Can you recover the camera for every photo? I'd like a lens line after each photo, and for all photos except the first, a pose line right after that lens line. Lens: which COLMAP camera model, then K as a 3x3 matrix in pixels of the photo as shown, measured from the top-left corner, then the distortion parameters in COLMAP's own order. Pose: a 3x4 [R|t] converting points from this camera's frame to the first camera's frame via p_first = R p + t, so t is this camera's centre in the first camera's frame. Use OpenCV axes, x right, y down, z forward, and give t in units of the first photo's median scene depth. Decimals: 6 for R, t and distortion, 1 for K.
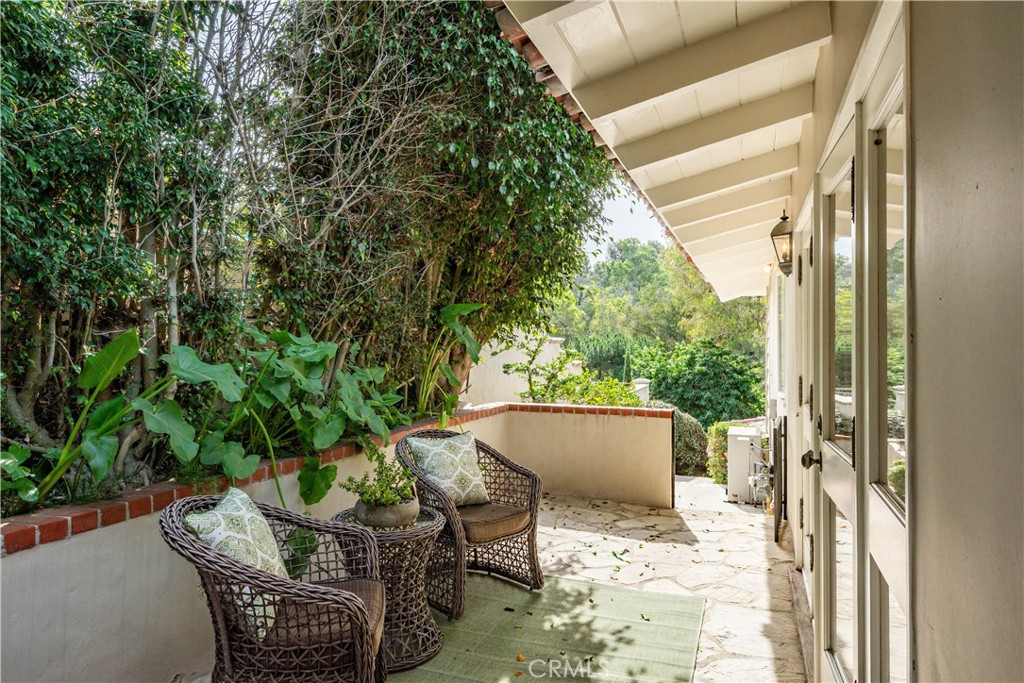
lens RADIAL K [[685.9, 0, 514.8], [0, 685.9, 337.7], [0, 0, 1]] dist [0.002240, 0.000007]
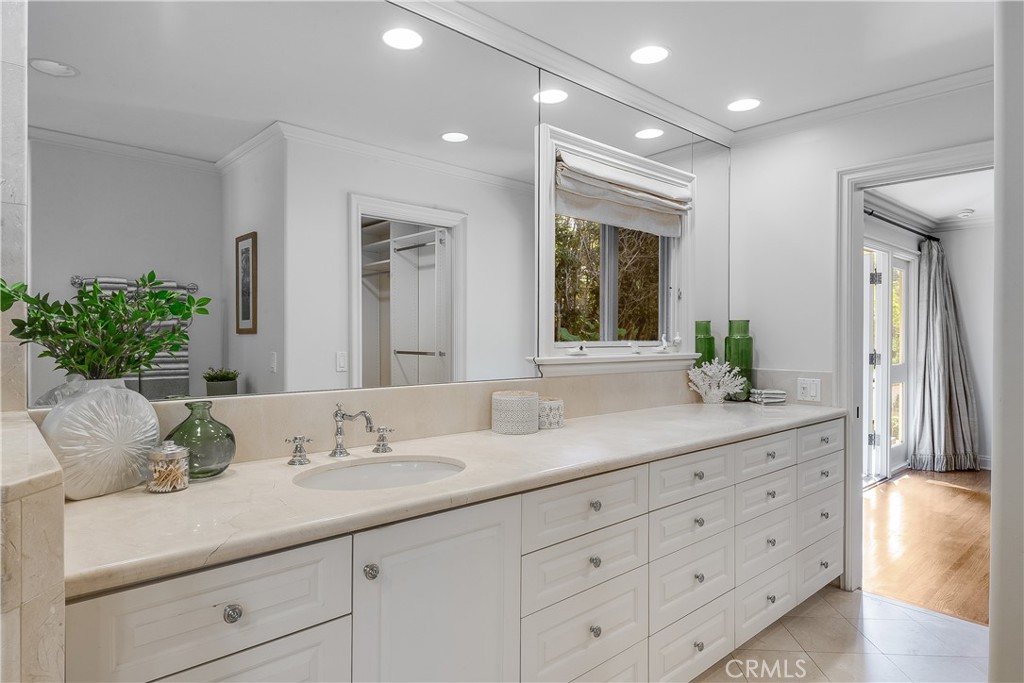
lens RADIAL K [[616.3, 0, 513.3], [0, 616.3, 341.2], [0, 0, 1]] dist [-0.001273, -0.000015]
pose [[0.883672, -0.000309, -0.468107, 0.332553], [0.003536, 0.999976, 0.006015, 0.033601], [0.468093, -0.006971, 0.883652, -0.867016]]
